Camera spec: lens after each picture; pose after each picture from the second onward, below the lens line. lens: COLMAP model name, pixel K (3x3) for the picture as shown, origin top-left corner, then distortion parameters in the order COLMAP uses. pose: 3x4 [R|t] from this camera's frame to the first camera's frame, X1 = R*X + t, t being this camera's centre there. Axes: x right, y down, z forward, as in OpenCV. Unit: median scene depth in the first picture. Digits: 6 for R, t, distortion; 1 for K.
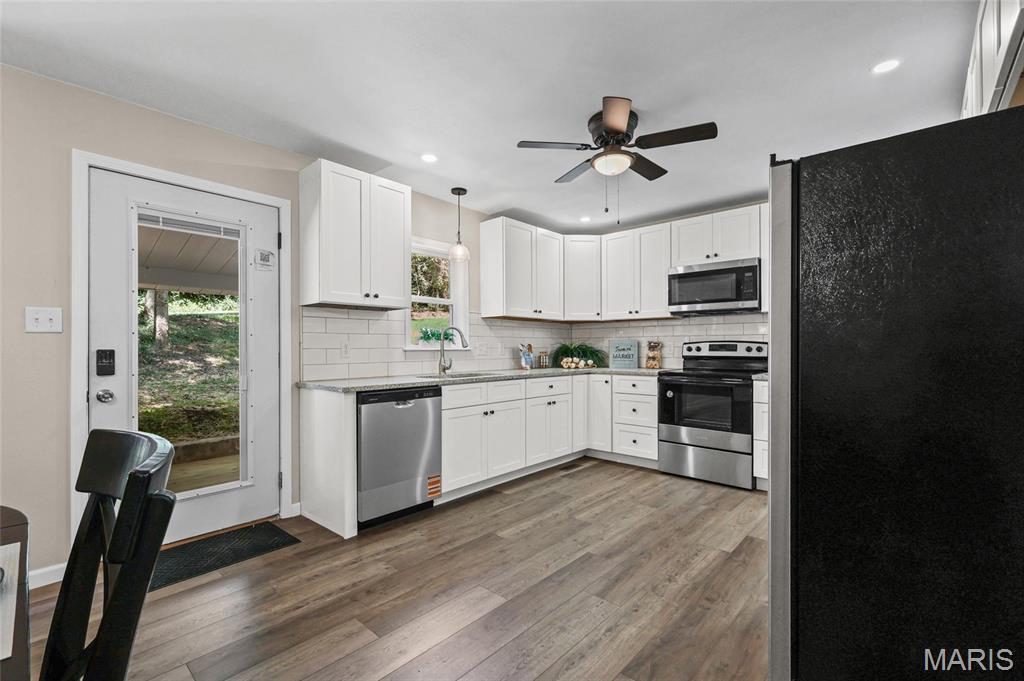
lens RADIAL K [[450.0, 0, 516.1], [0, 450.0, 344.5], [0, 0, 1]] dist [0.005132, -0.000272]
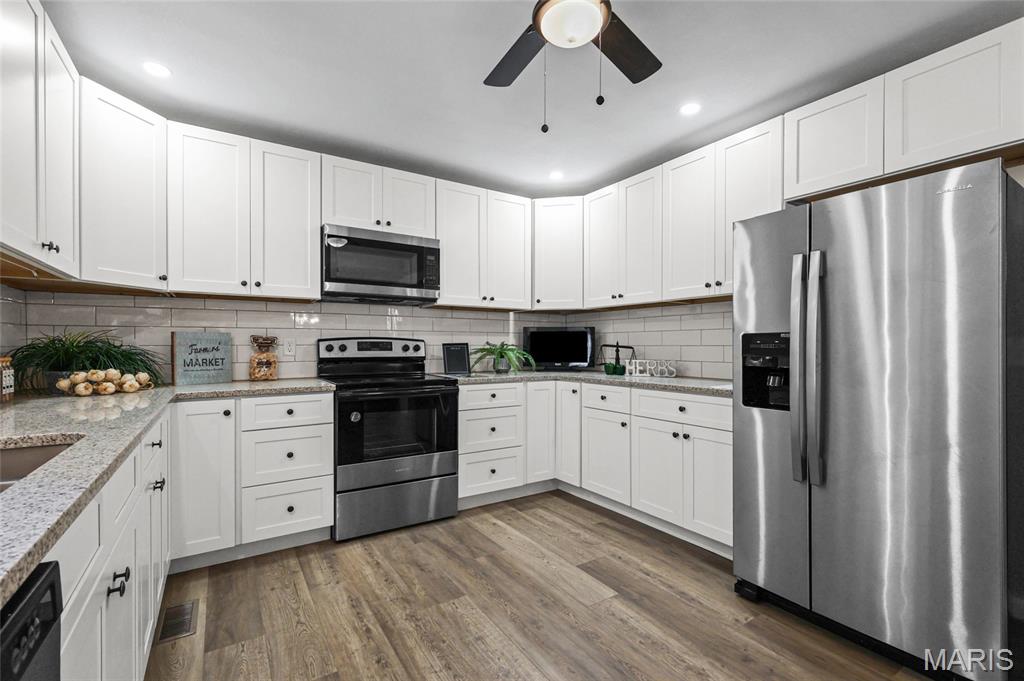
lens RADIAL K [[450.0, 0, 515.3], [0, 450.0, 346.5], [0, 0, 1]] dist [0.005132, -0.000272]
pose [[0.252358, -0.007009, 0.967609, -0.230113], [-0.012072, 0.999873, 0.010391, -0.003282], [-0.967559, -0.014303, 0.252241, 0.593607]]
